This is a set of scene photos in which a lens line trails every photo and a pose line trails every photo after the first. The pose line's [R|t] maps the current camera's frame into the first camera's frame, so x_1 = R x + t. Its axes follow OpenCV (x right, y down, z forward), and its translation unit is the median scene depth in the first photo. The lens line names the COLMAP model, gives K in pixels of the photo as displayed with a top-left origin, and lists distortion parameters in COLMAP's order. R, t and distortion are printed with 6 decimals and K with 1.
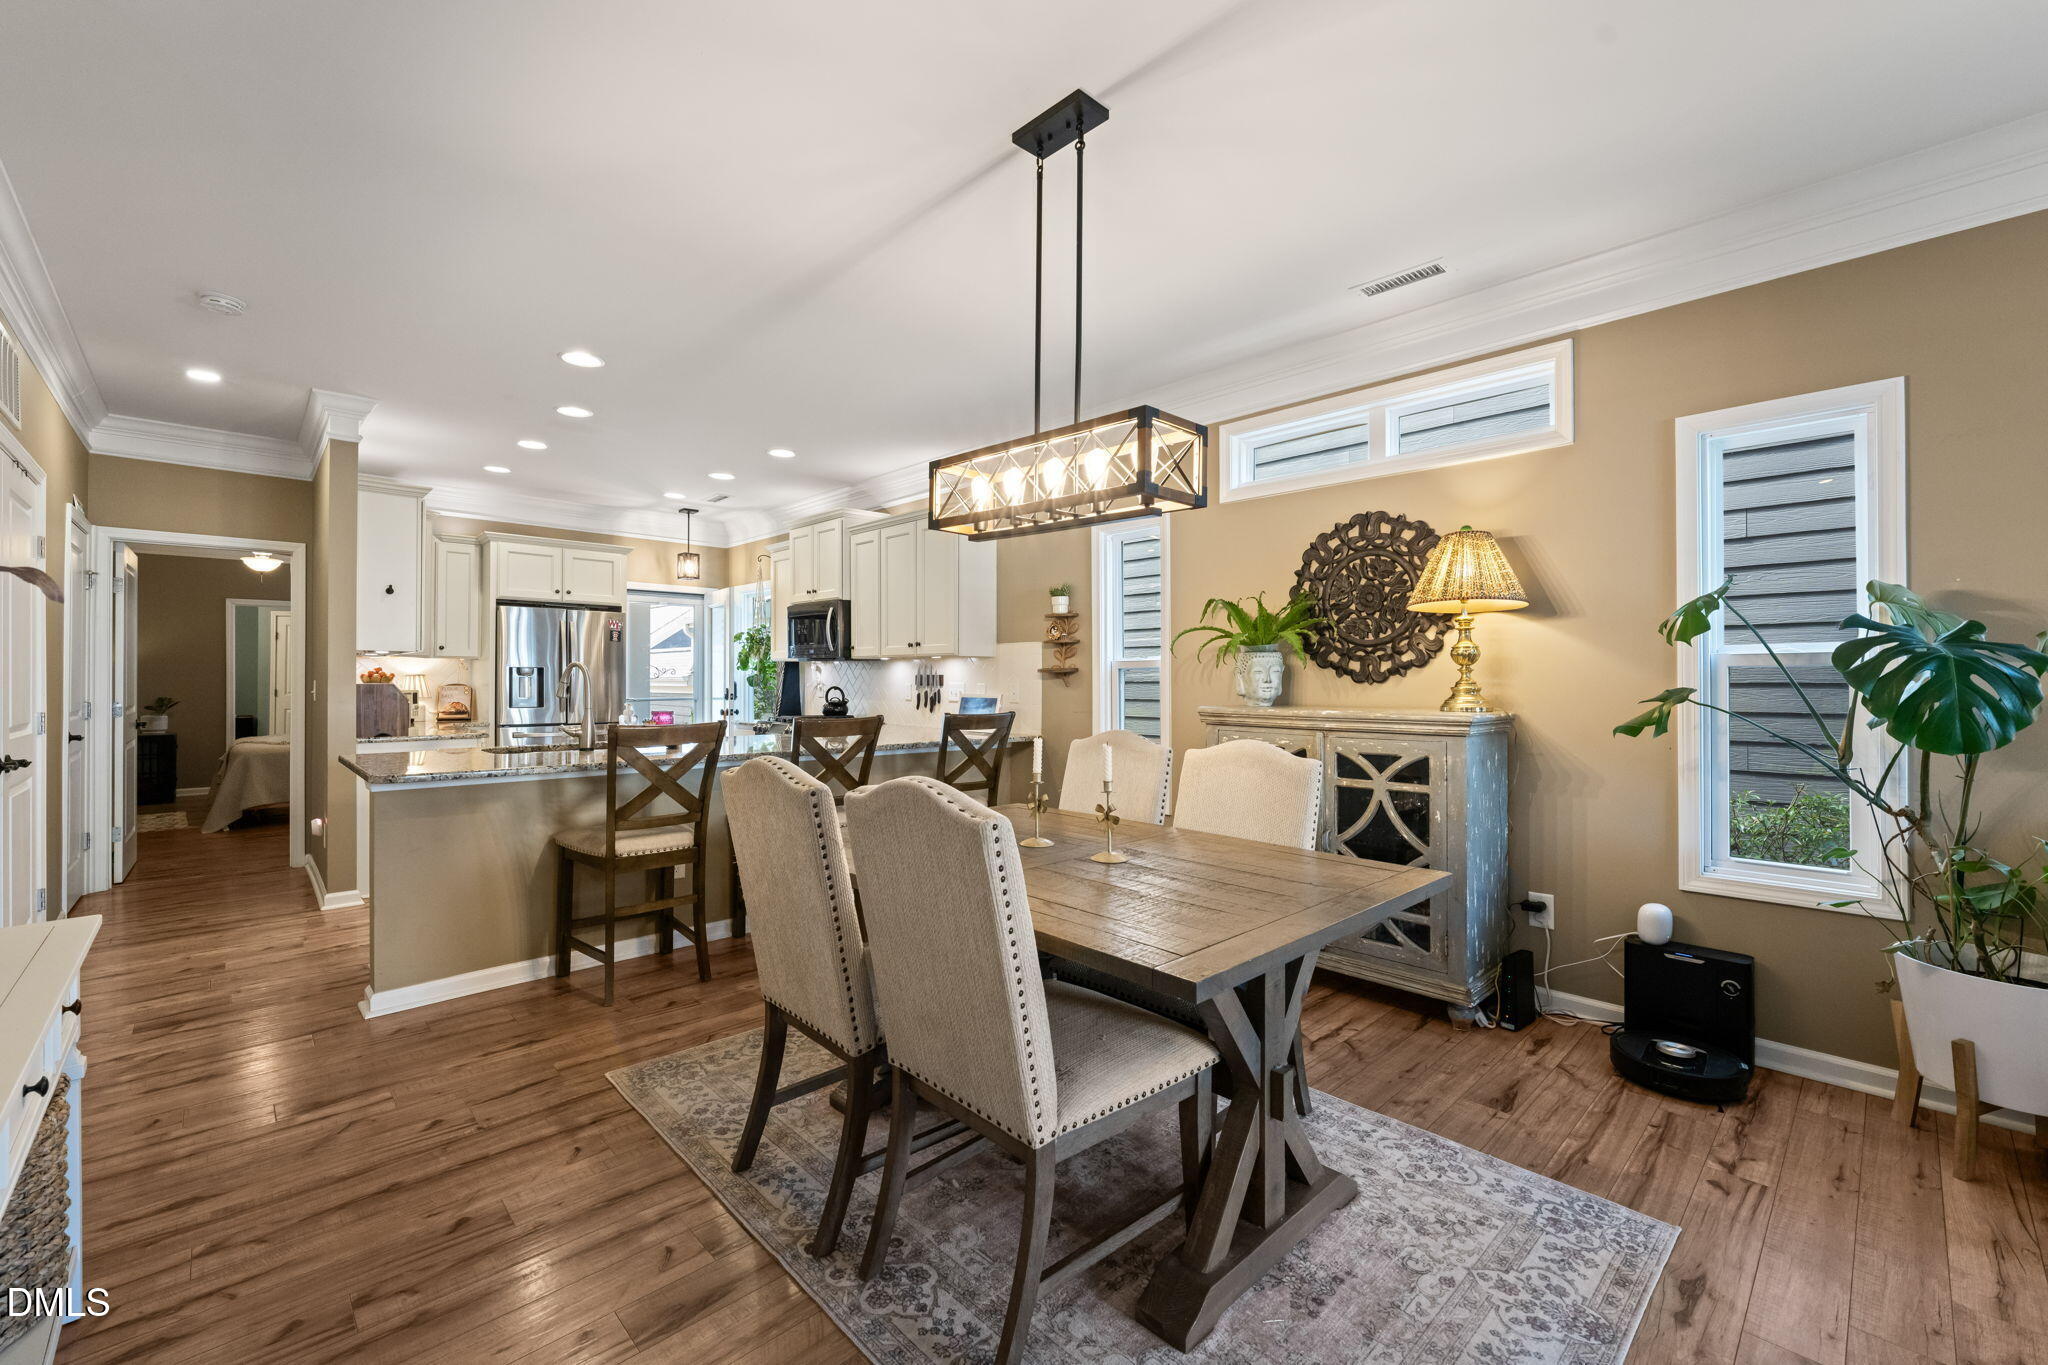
lens RADIAL K [[850.7, 0, 1015.2], [0, 850.7, 675.3], [0, 0, 1]] dist [-0.001940, 0.001023]
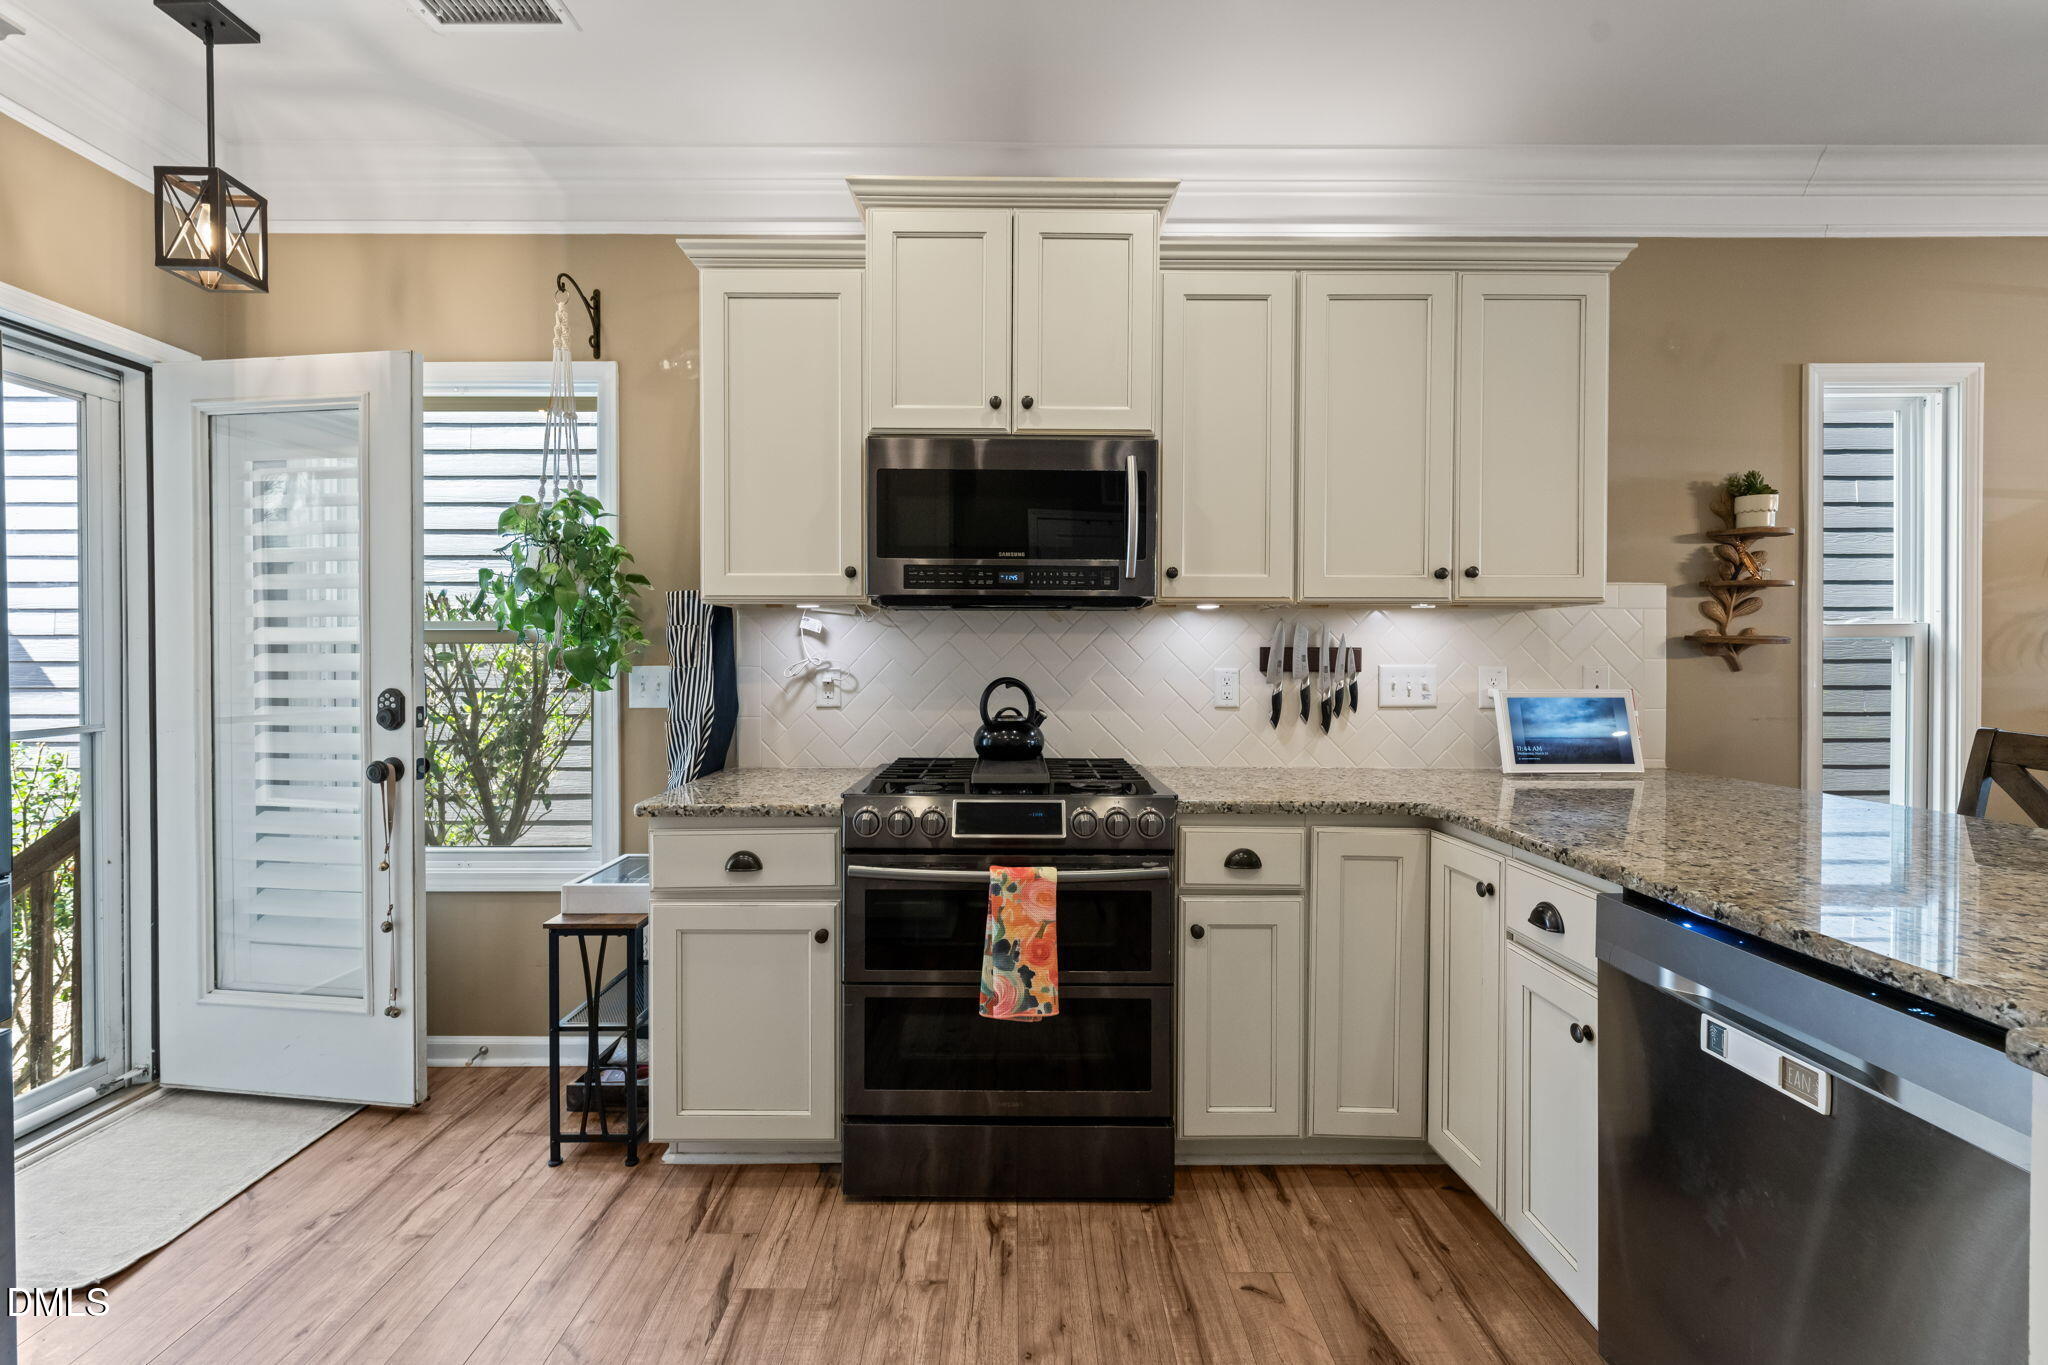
lens RADIAL K [[850.7, 0, 1015.2], [0, 850.7, 675.3], [0, 0, 1]] dist [-0.001940, 0.001023]
pose [[0.678016, -0.016360, 0.734865, -0.864139], [-0.001577, 0.999718, 0.023711, 0.005850], [-0.735045, -0.017235, 0.677799, 1.345036]]
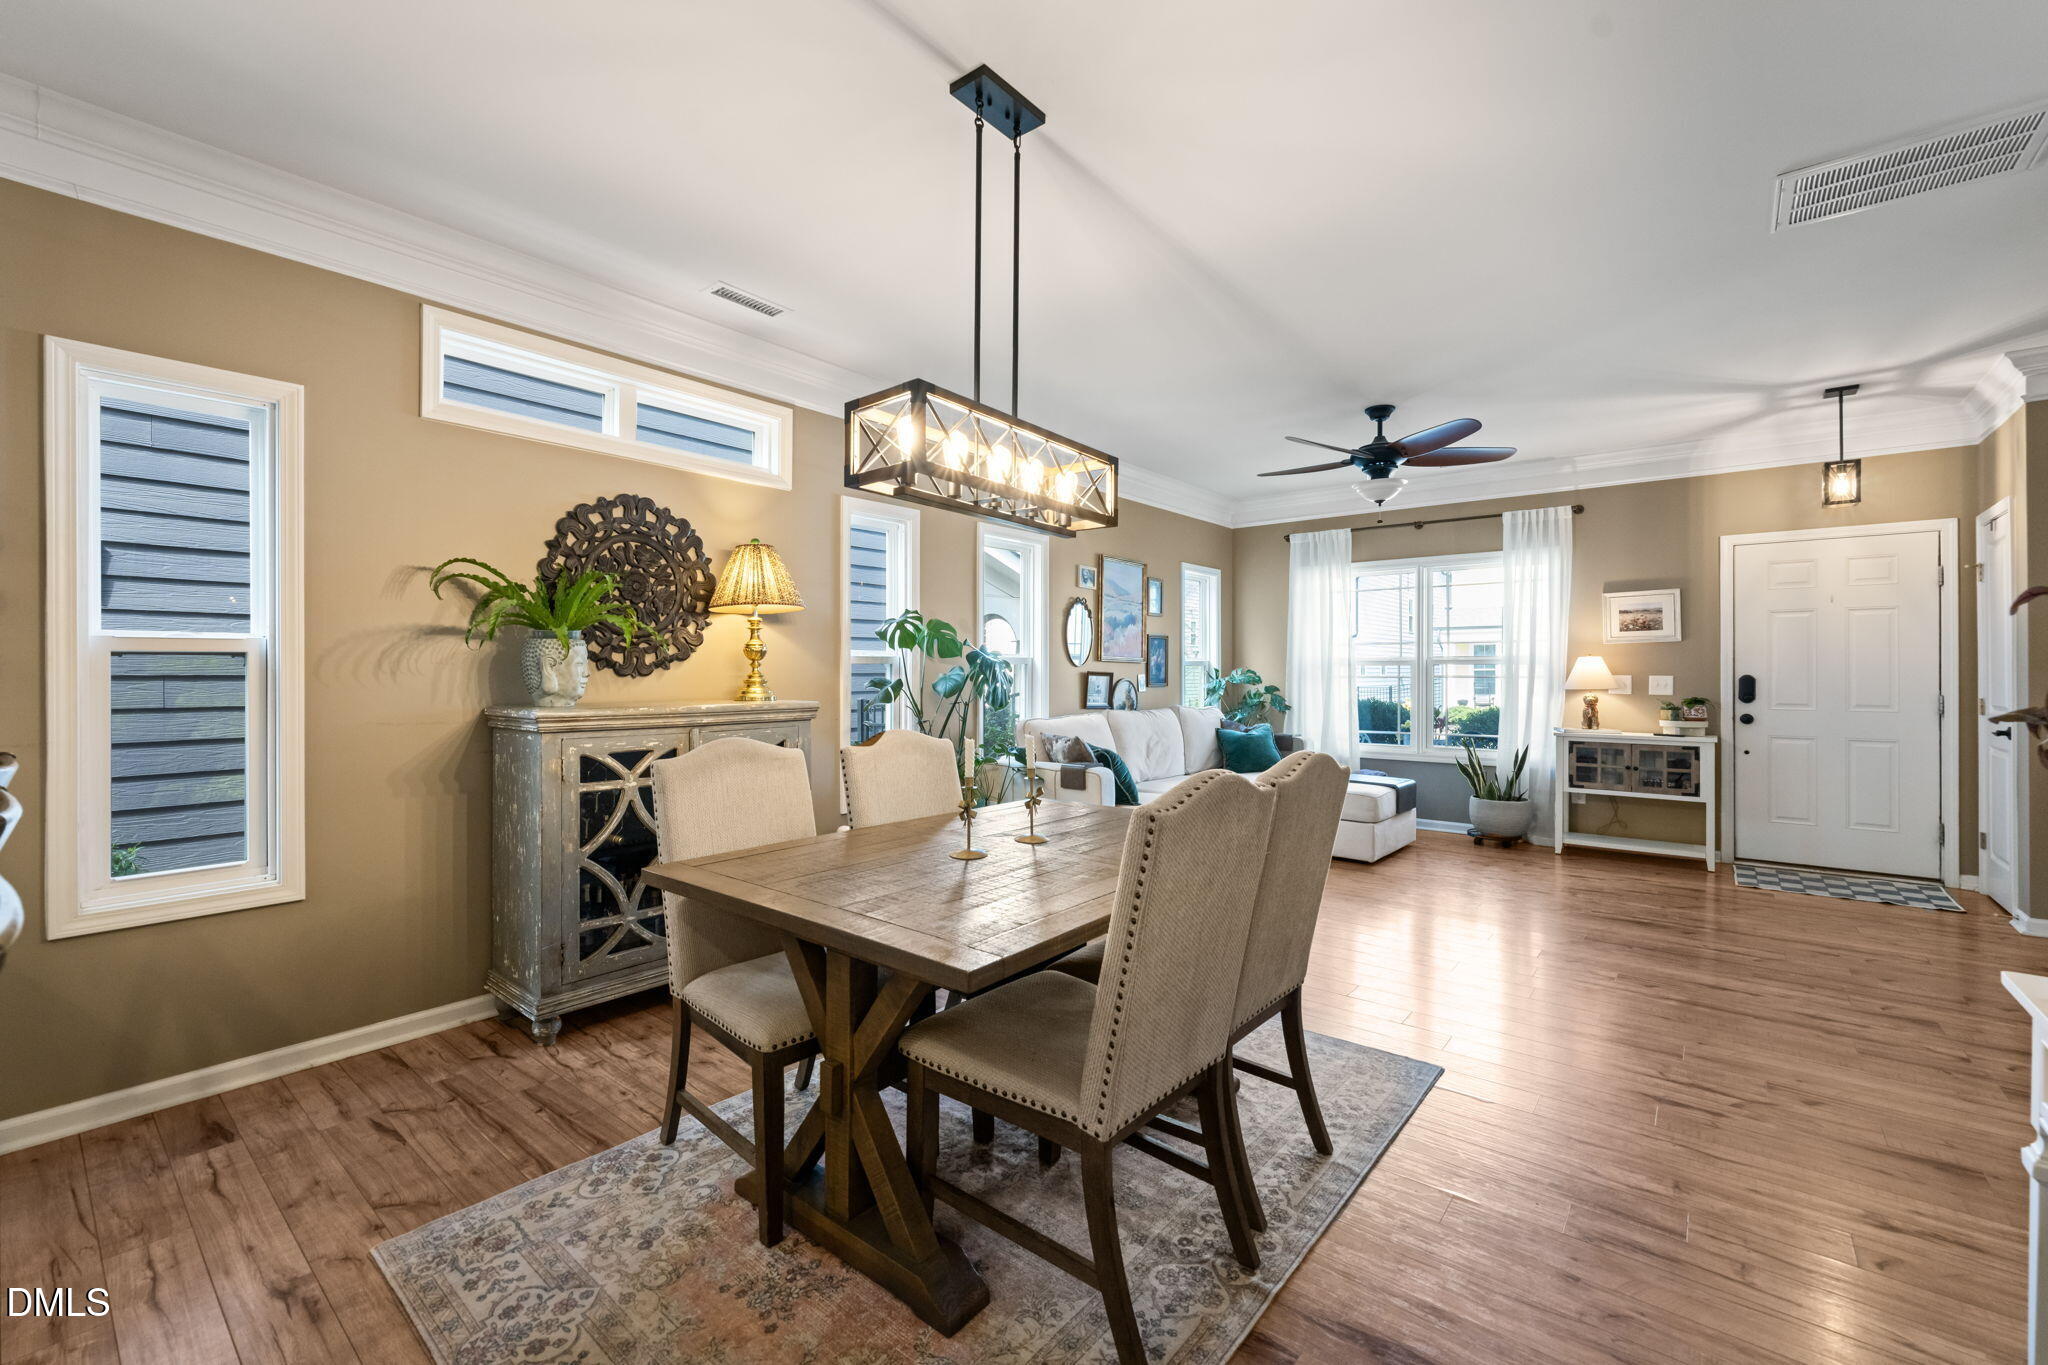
lens RADIAL K [[859.5, 0, 1027.9], [0, 859.5, 667.9], [0, 0, 1]] dist [0.002409, 0.000266]
pose [[-0.137739, 0.002524, 0.990465, -0.603200], [-0.006161, 0.999975, -0.003405, 0.000216], [-0.990449, -0.006571, -0.137720, 0.715721]]
